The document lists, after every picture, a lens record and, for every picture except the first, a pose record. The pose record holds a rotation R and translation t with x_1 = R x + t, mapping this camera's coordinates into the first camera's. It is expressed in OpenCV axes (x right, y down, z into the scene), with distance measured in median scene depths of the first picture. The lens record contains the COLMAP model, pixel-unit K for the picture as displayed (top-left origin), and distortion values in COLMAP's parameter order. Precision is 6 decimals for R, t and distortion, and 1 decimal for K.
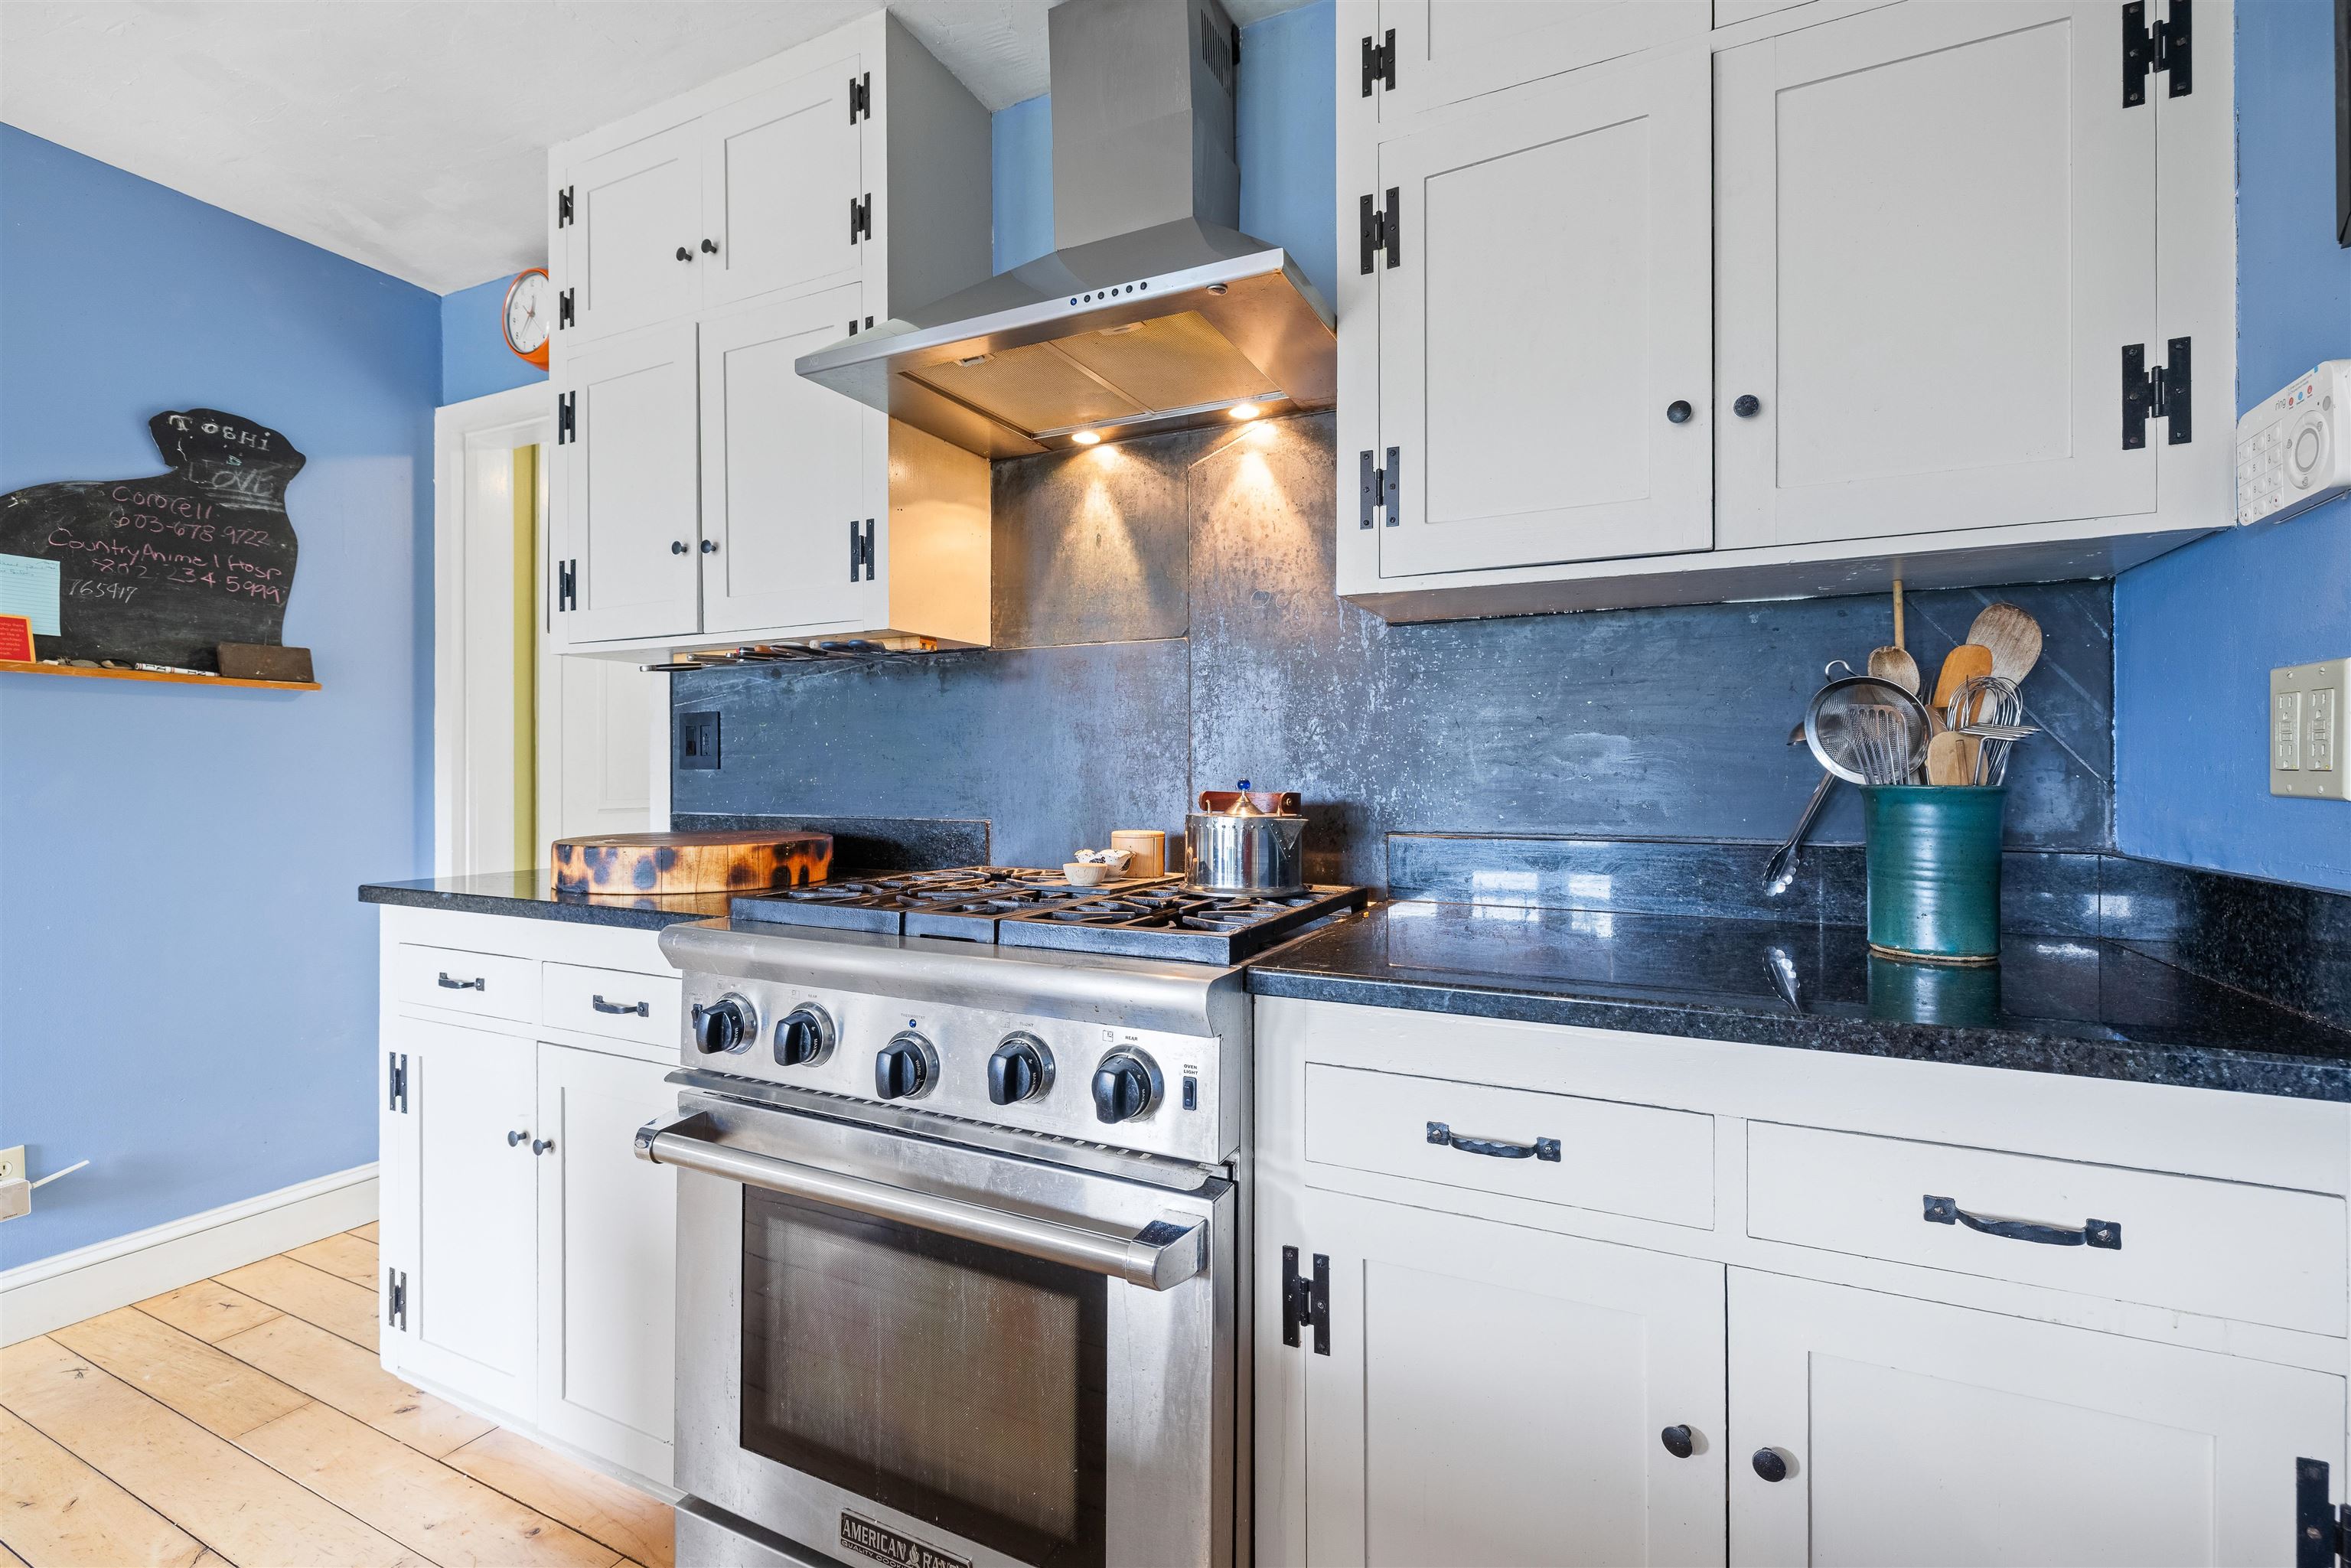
lens RADIAL K [[1030.4, 0, 1180.0], [0, 1030.4, 728.6], [0, 0, 1]] dist [-0.003147, -0.000771]
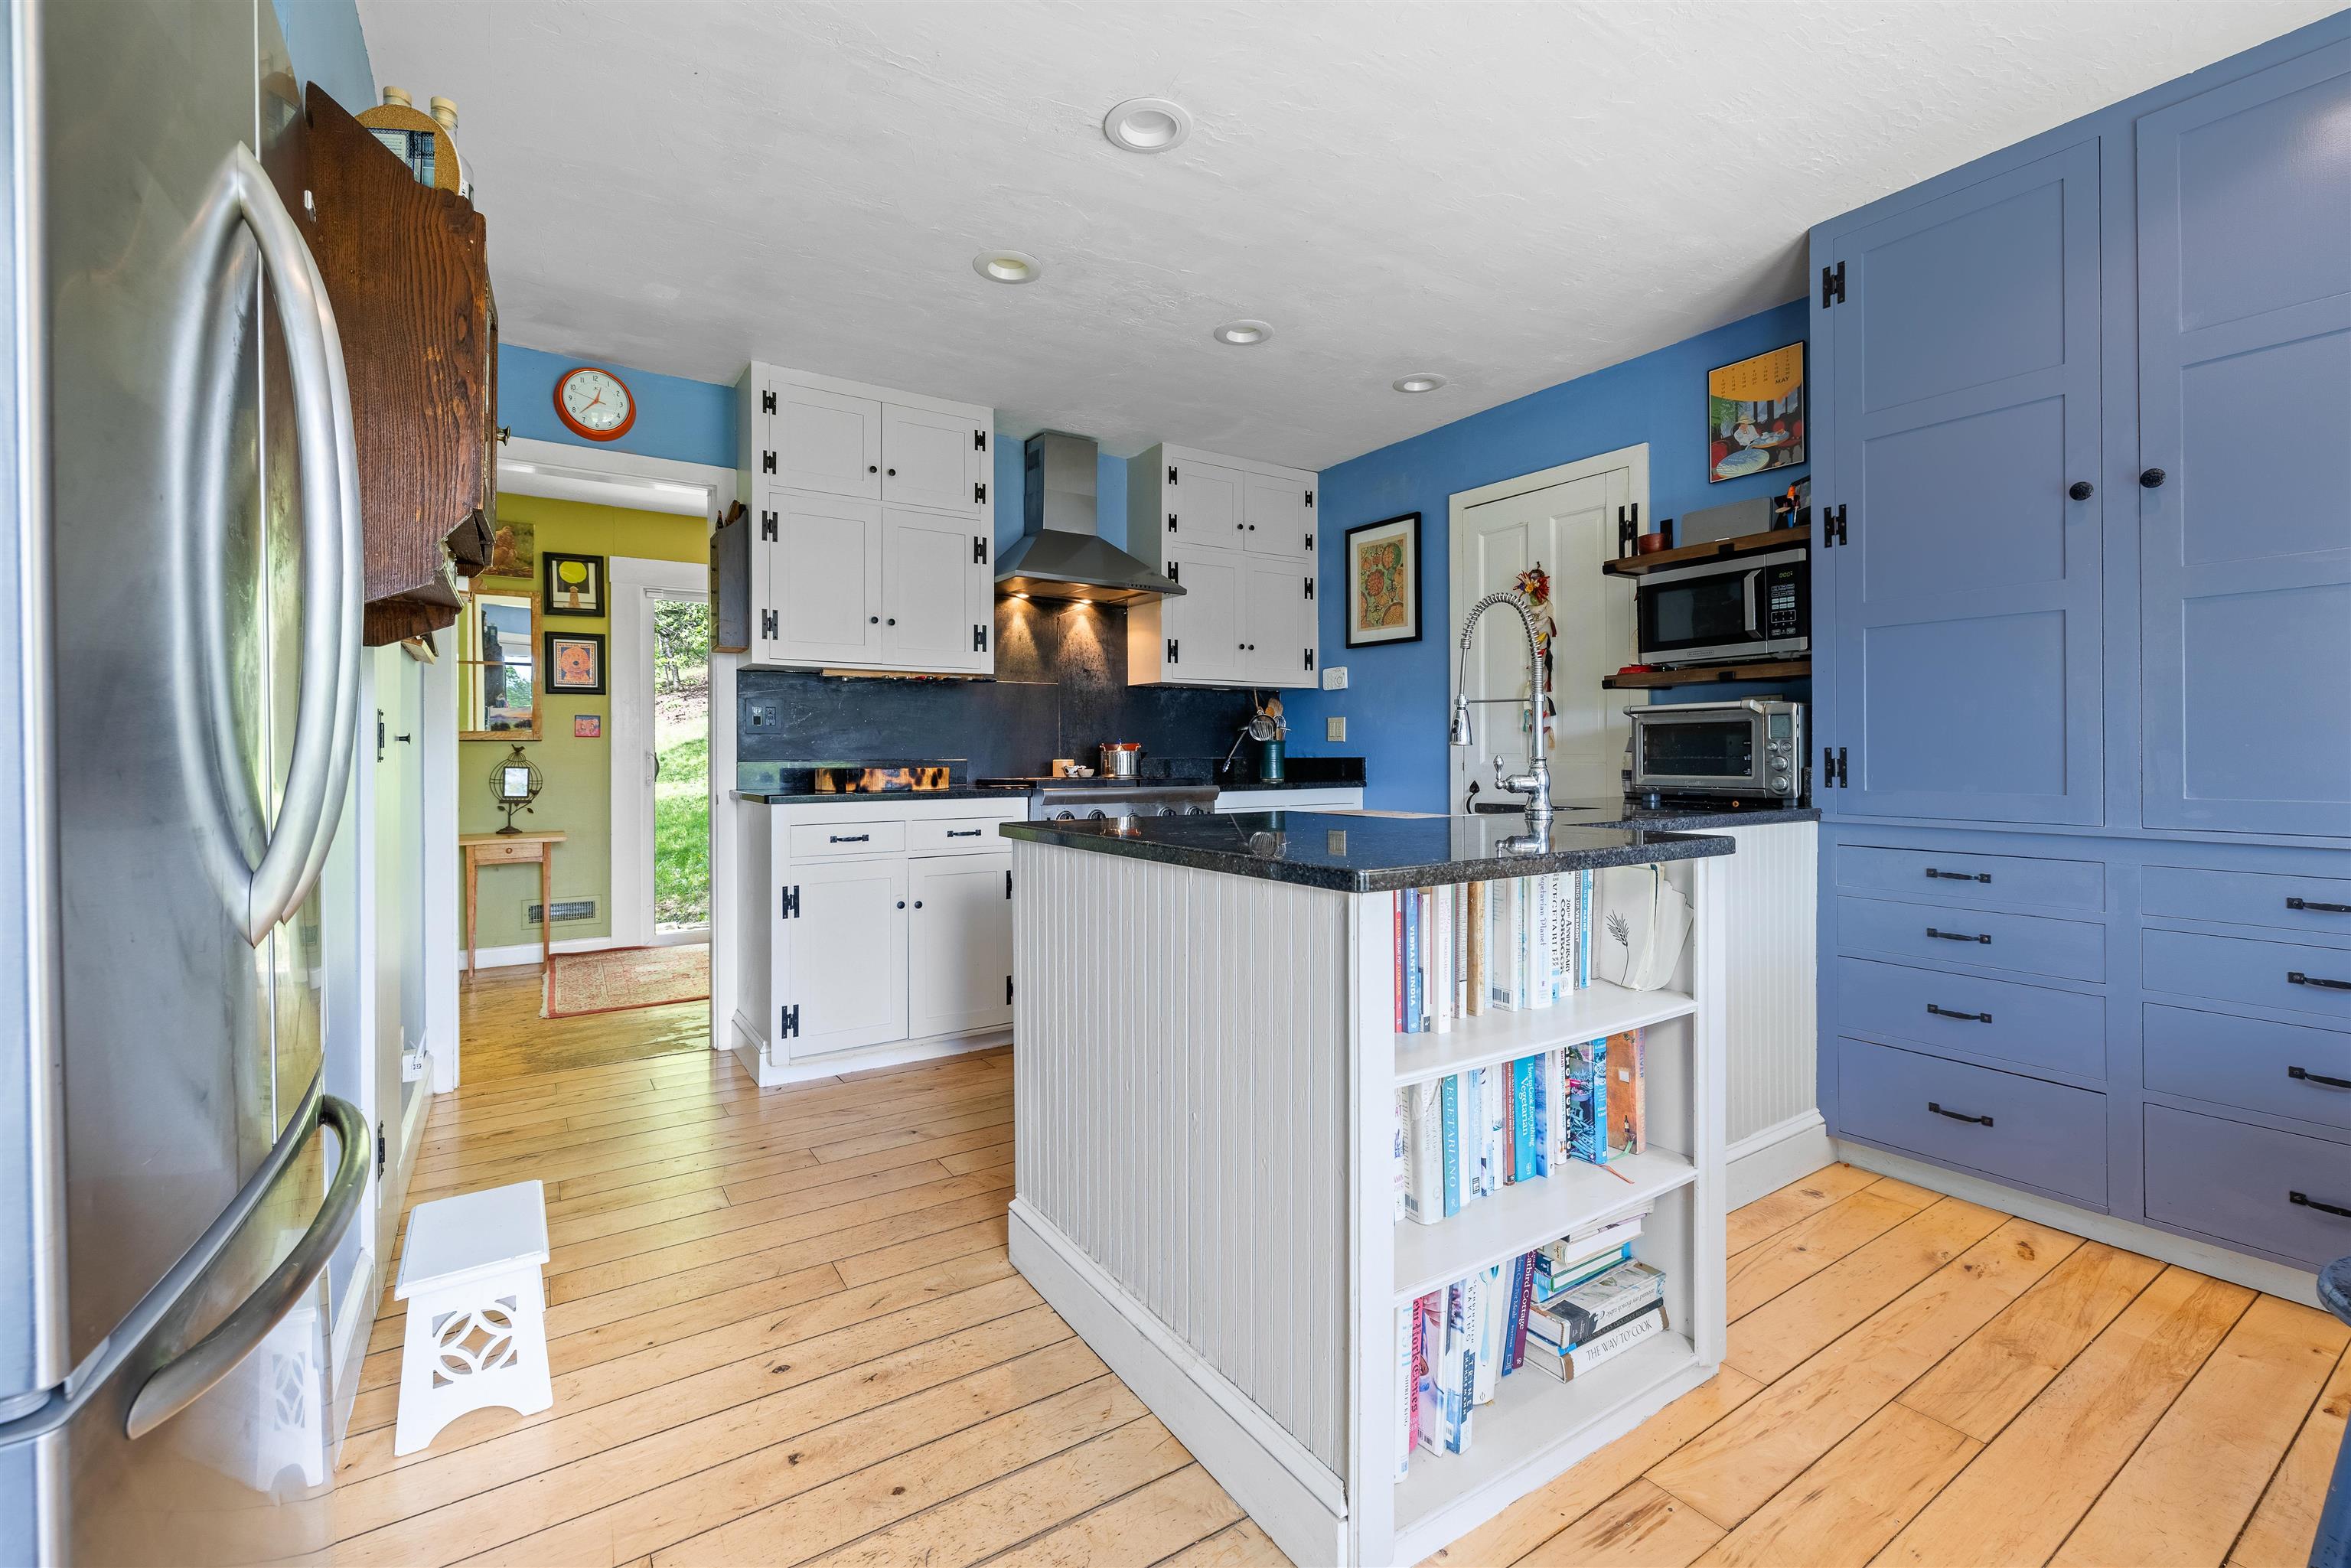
lens RADIAL K [[1008.2, 0, 1173.8], [0, 1008.2, 715.8], [0, 0, 1]] dist [-0.001795, -0.000324]
pose [[0.526699, 0.026114, 0.849651, -1.983989], [-0.039758, 0.999191, -0.006064, -0.004692], [-0.849122, -0.030587, 0.527311, -0.565085]]
